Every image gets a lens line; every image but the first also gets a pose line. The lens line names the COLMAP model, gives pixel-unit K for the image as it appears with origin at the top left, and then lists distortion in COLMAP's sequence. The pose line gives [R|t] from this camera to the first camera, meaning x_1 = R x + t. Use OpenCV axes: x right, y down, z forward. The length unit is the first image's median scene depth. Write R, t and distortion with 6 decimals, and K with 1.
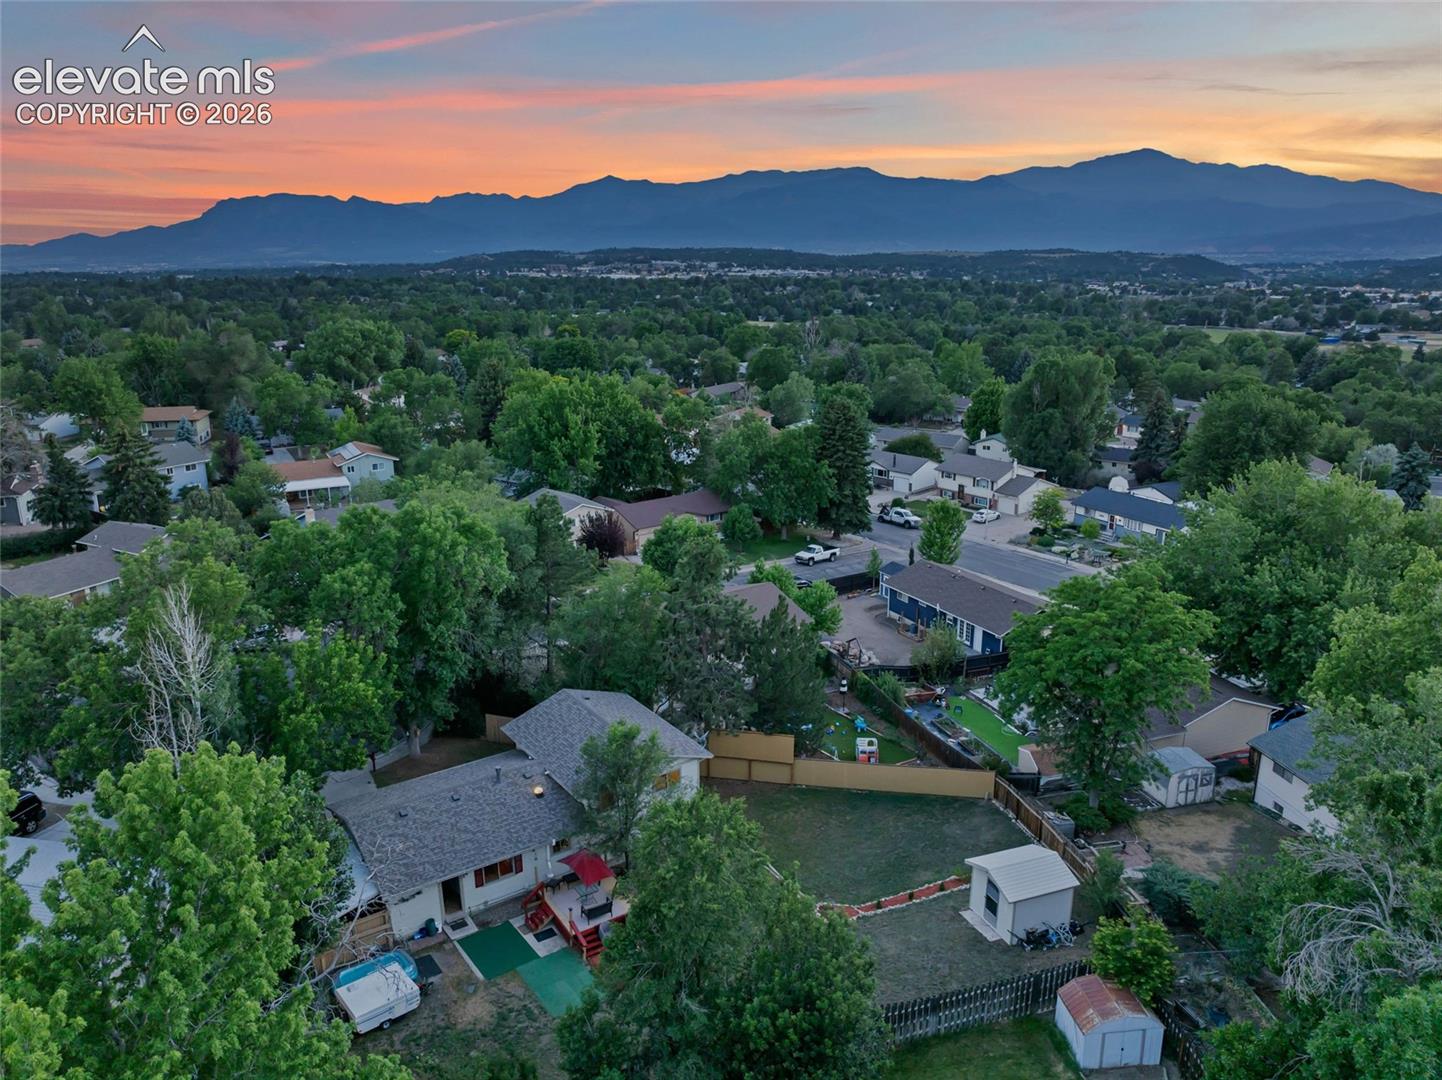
lens RADIAL K [[1024.7, 0, 742.5], [0, 1024.7, 541.2], [0, 0, 1]] dist [-0.038275, -0.005591]
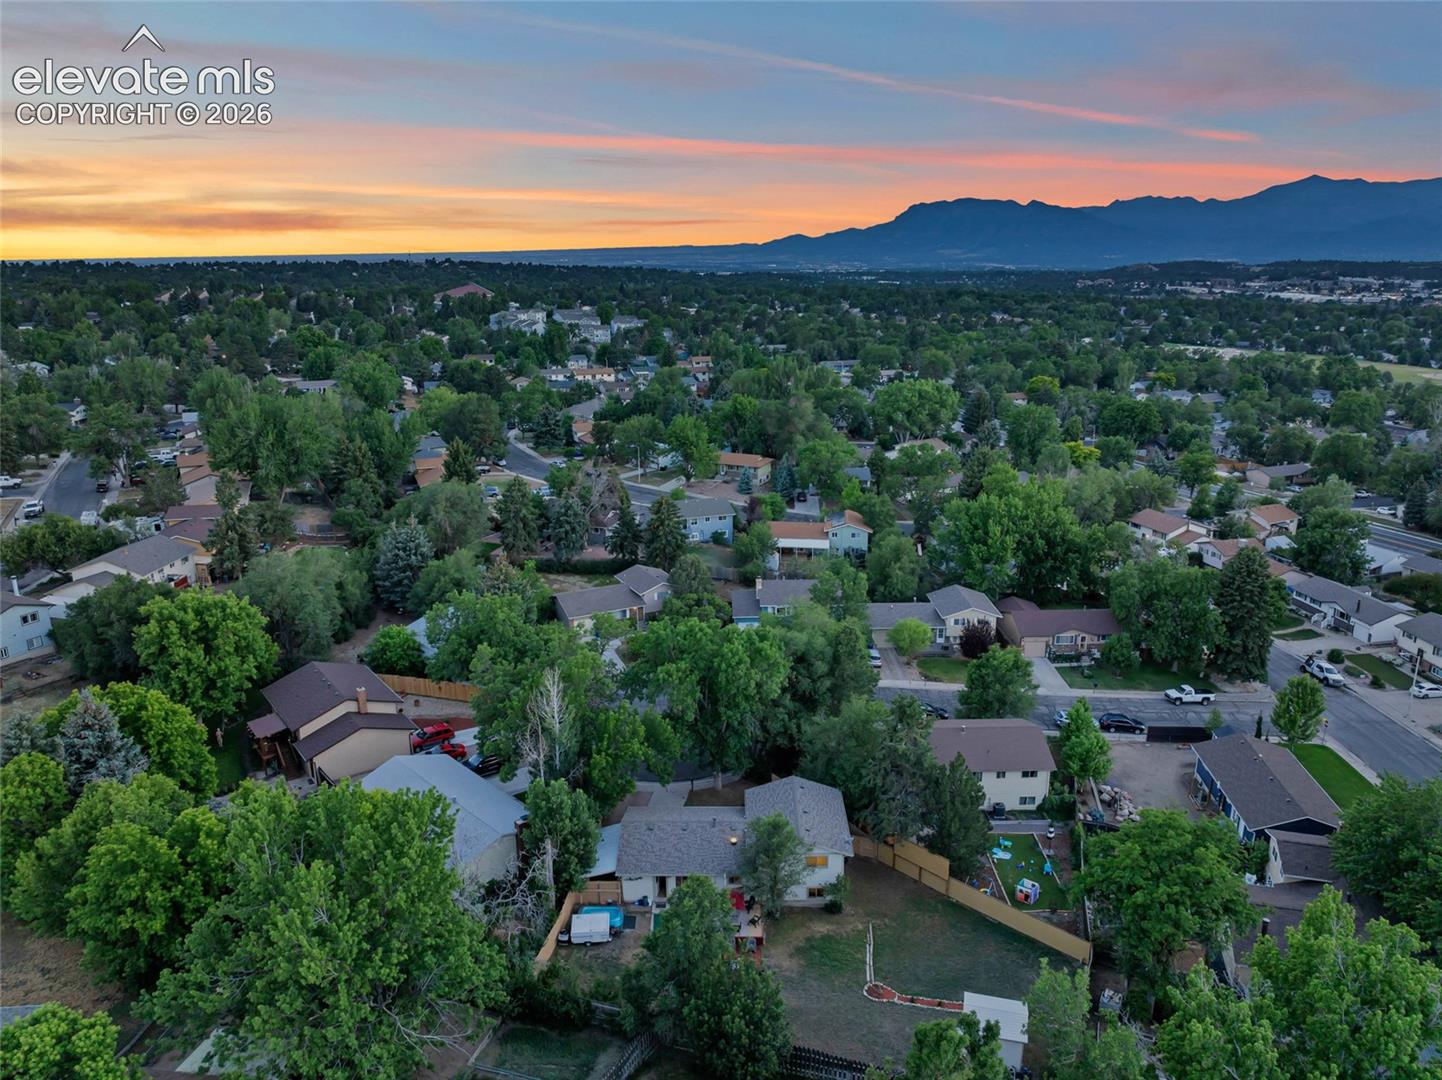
lens RADIAL K [[1012.1, 0, 721.0], [0, 1012.1, 540.0], [0, 0, 1]] dist [-0.034354, -0.003749]
pose [[0.809624, 0.155813, -0.565890, 0.243097], [-0.160103, 0.986186, 0.042476, -0.111320], [0.564691, 0.056211, 0.823386, -0.120633]]
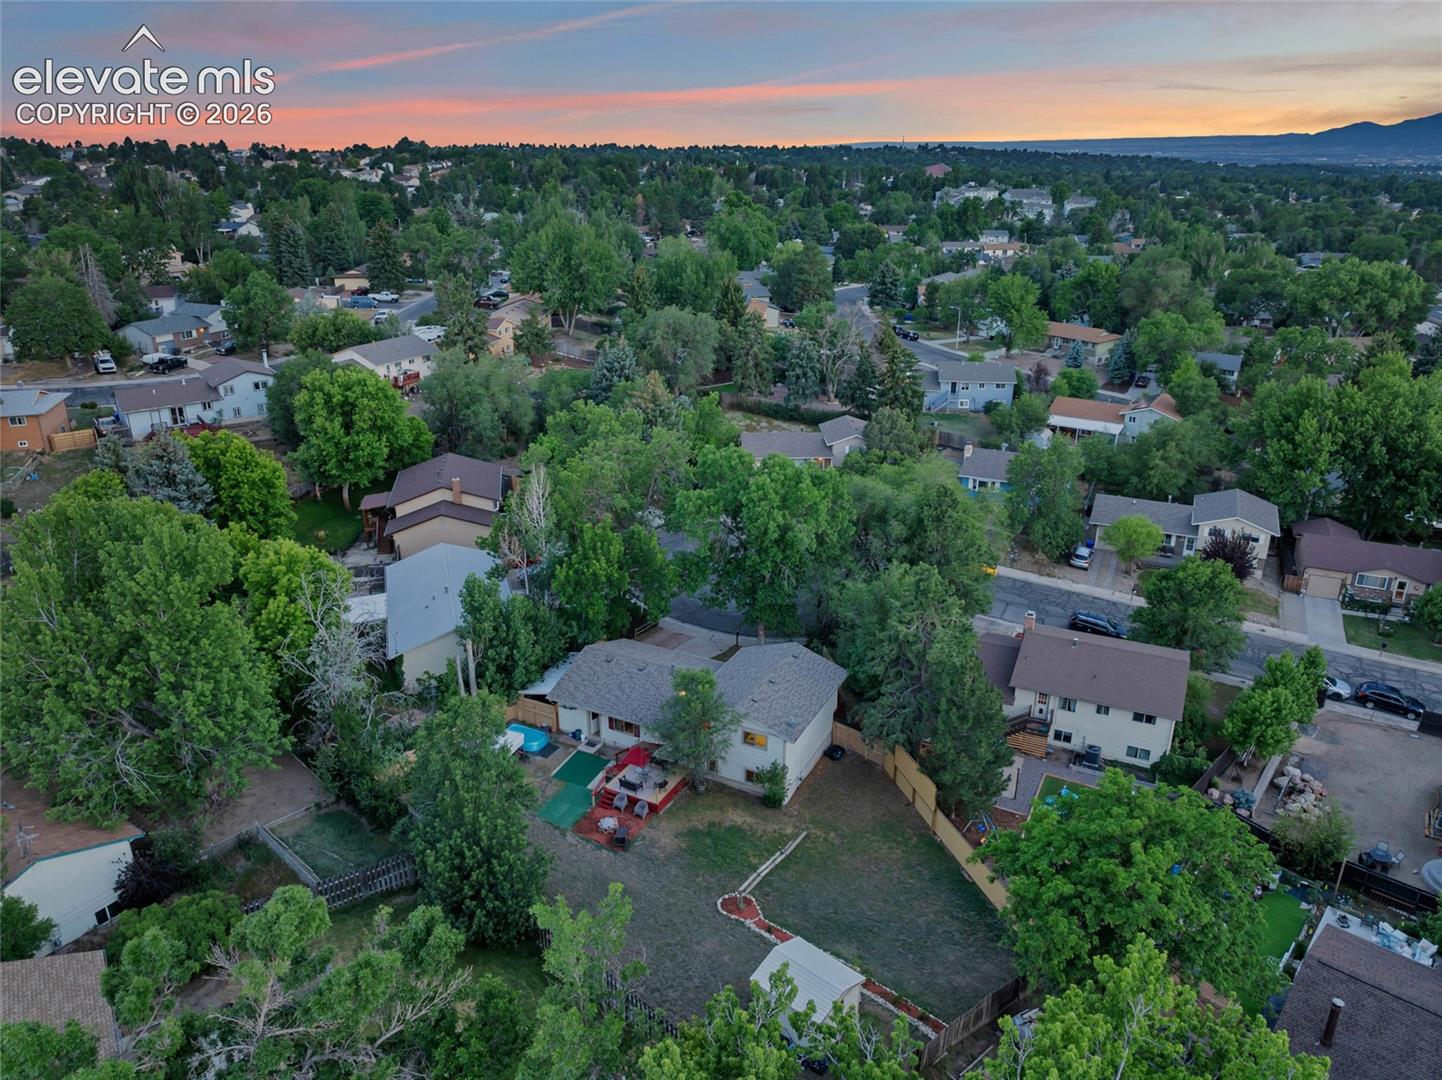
lens RADIAL K [[1003.2, 0, 691.5], [0, 1003.2, 536.4], [0, 0, 1]] dist [-0.032933, -0.006702]
pose [[0.446698, 0.323189, -0.834272, 0.342882], [-0.240109, 0.941573, 0.236194, -0.105886], [0.861863, 0.094809, 0.498200, 0.150982]]
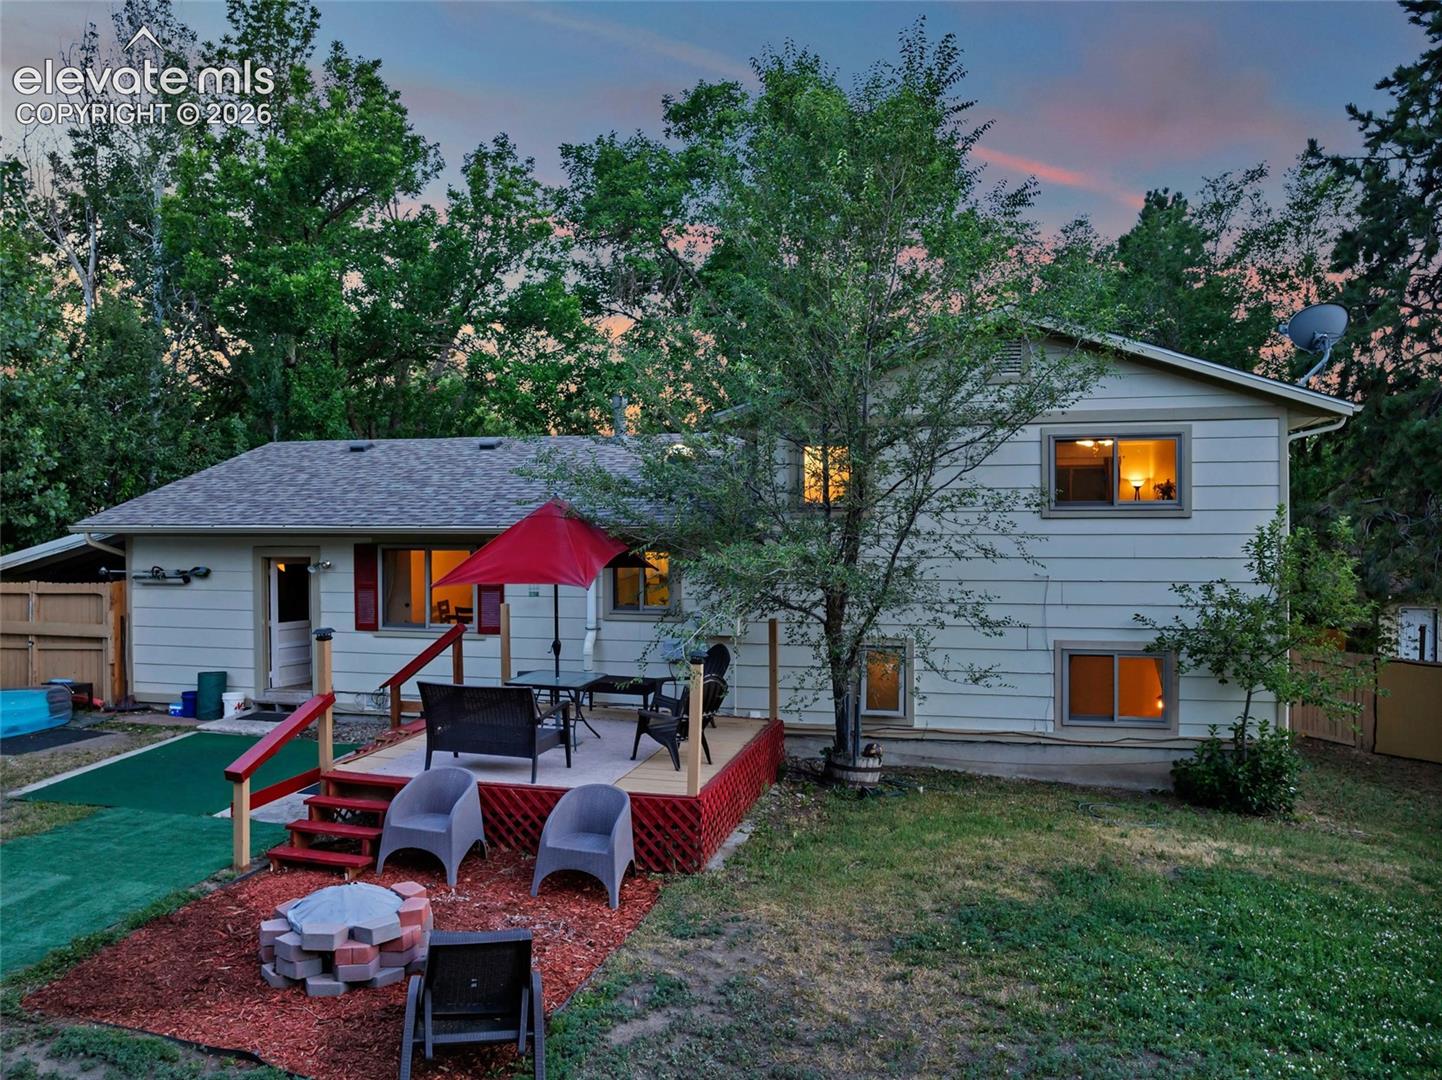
lens RADIAL K [[1012.1, 0, 721.0], [0, 1012.1, 540.0], [0, 0, 1]] dist [-0.034354, -0.003749]
pose [[0.669893, 0.015477, -0.742296, 0.018821], [-0.213483, 0.961577, -0.172610, 0.136474], [0.711104, 0.274097, 0.647458, 0.345083]]
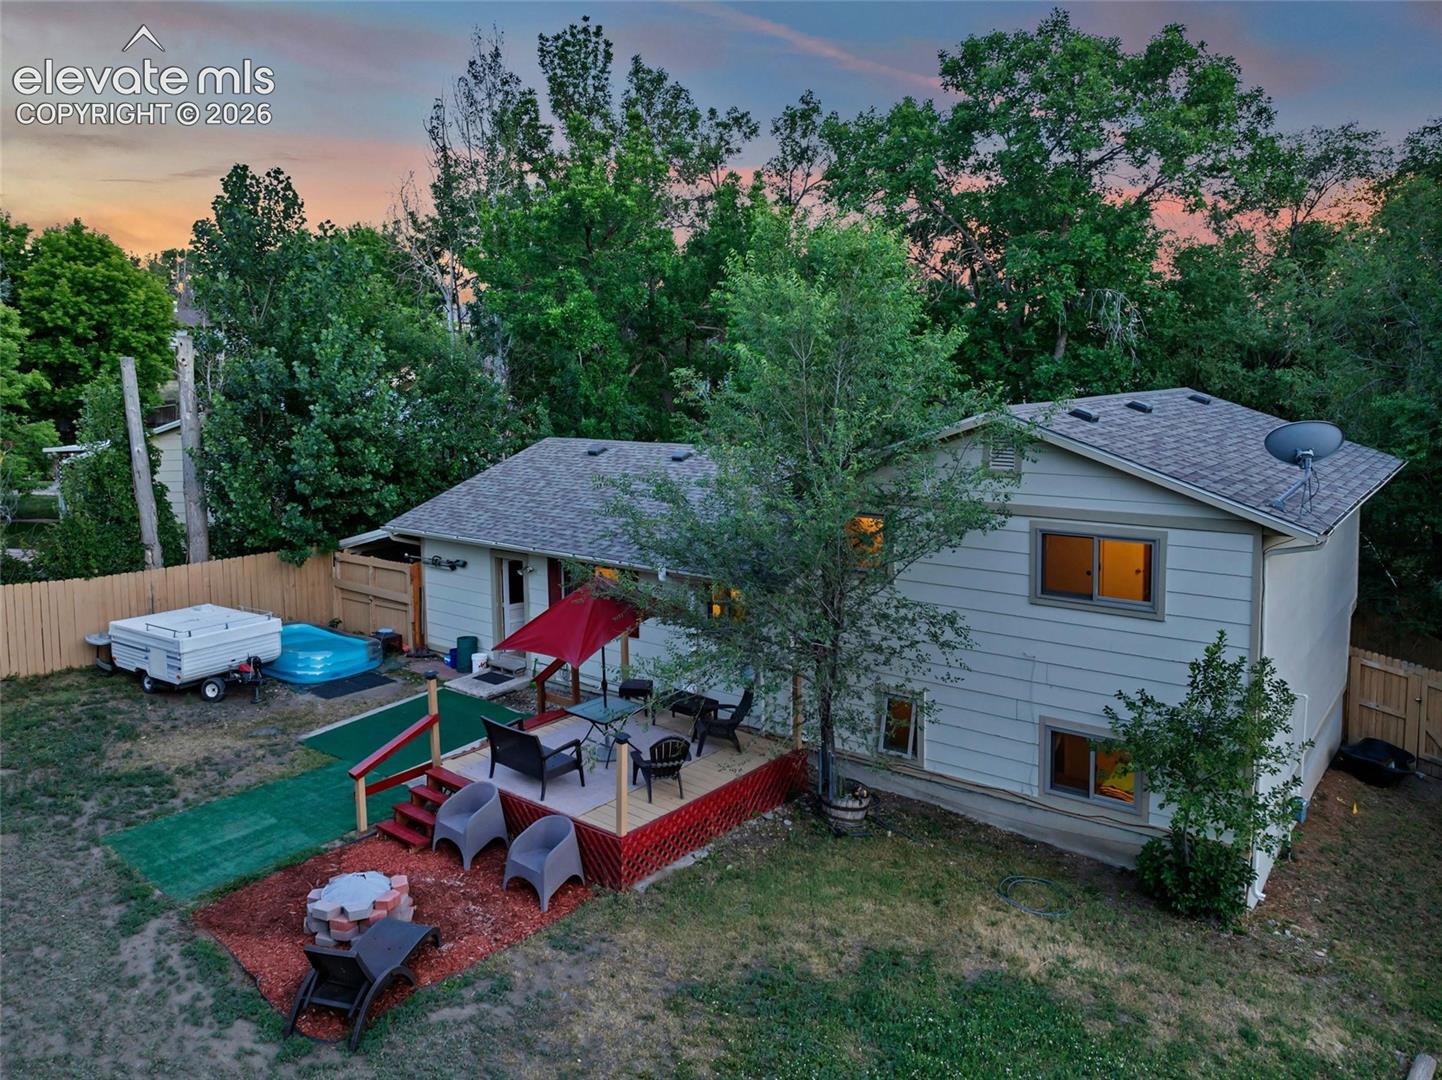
lens RADIAL K [[1019.0, 0, 738.9], [0, 1019.0, 467.3], [0, 0, 1]] dist [-0.028828, -0.001187]
pose [[0.297591, 0.092107, -0.950240, 0.060794], [-0.264225, 0.964401, 0.010731, 0.101327], [0.917401, 0.247884, 0.311334, 0.367279]]
